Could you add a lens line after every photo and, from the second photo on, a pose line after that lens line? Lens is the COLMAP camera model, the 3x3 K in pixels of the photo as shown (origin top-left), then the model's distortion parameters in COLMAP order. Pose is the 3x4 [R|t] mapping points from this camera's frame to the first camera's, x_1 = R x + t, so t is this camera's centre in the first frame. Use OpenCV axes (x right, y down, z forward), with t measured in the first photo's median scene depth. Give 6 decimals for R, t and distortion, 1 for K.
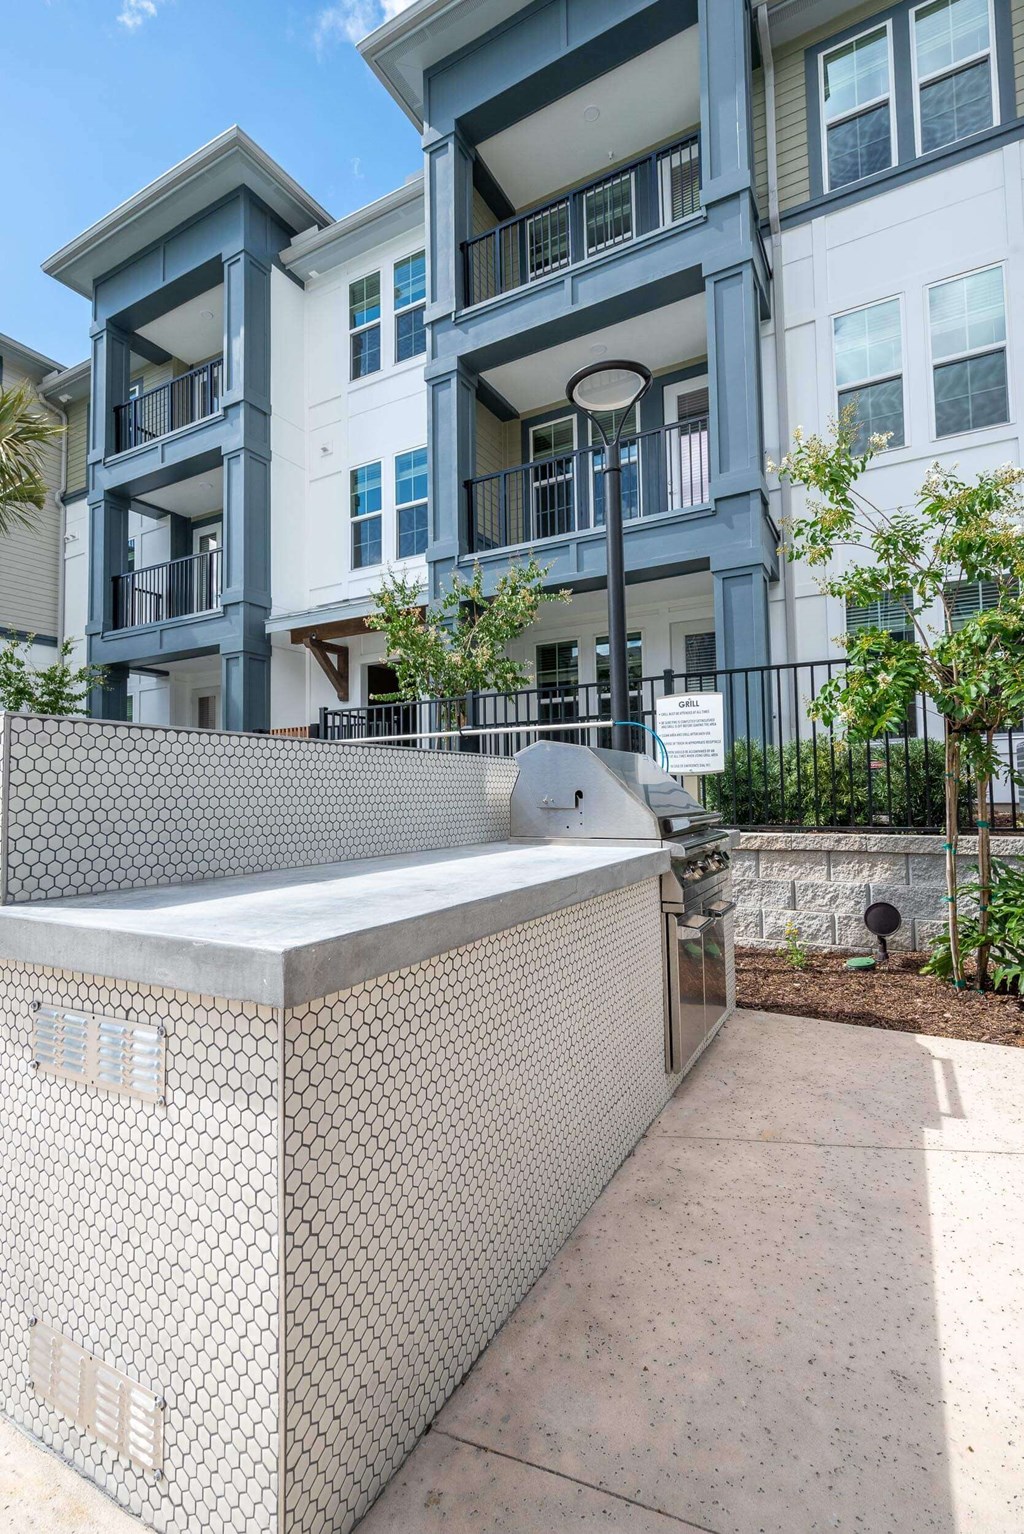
lens RADIAL K [[707.1, 0, 506.6], [0, 707.1, 769.3], [0, 0, 1]] dist [-0.005466, -0.000481]
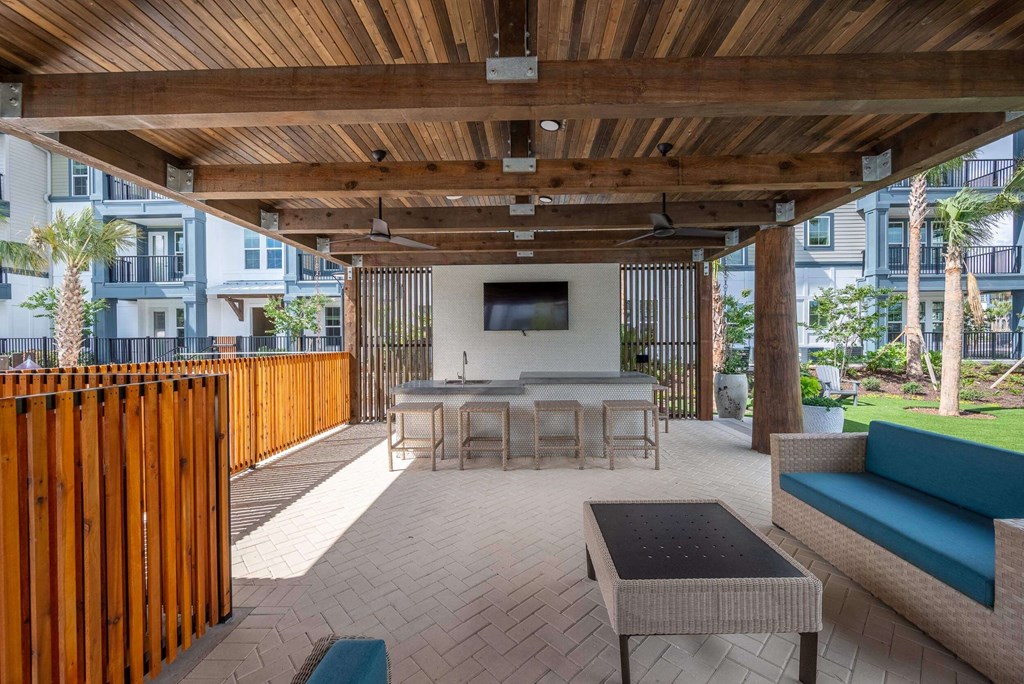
lens RADIAL K [[426.2, 0, 519.6], [0, 426.2, 346.5], [0, 0, 1]] dist [0.002848, -0.001667]
pose [[0.889372, 0.004084, 0.457166, -0.097691], [-0.031545, 0.998125, 0.052451, -0.275108], [-0.456095, -0.061070, 0.887833, -1.928029]]
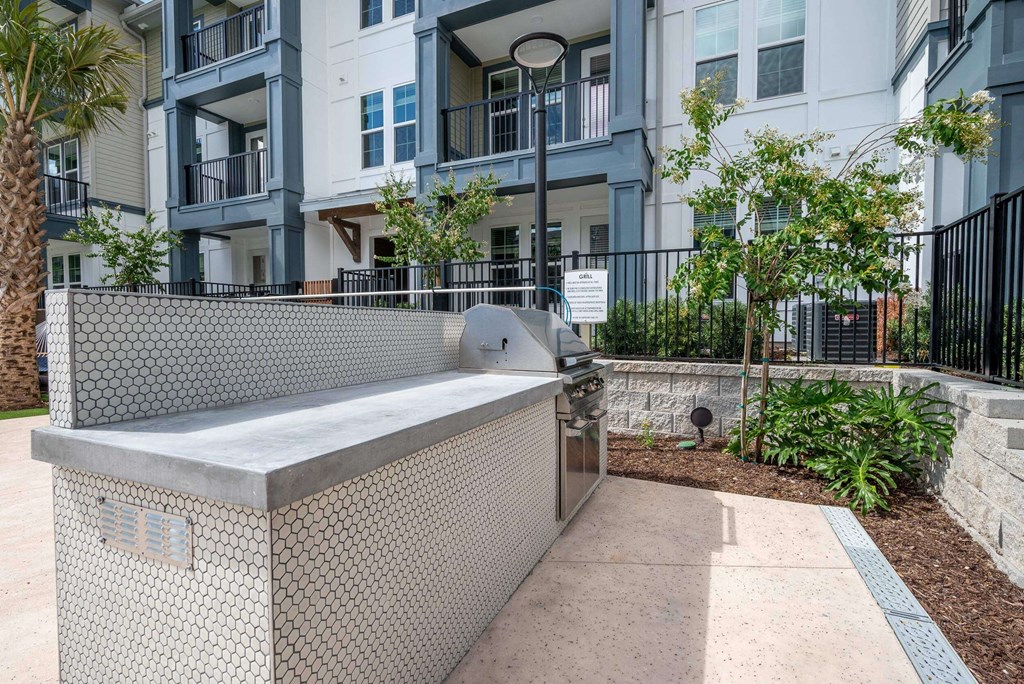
lens RADIAL K [[472.0, 0, 518.3], [0, 472.0, 348.6], [0, 0, 1]] dist [-0.005466, -0.000481]
pose [[0.995723, 0.012812, 0.091491, 0.024867], [-0.020526, 0.996265, 0.083871, -0.020584], [-0.090075, -0.085390, 0.992268, 0.003425]]
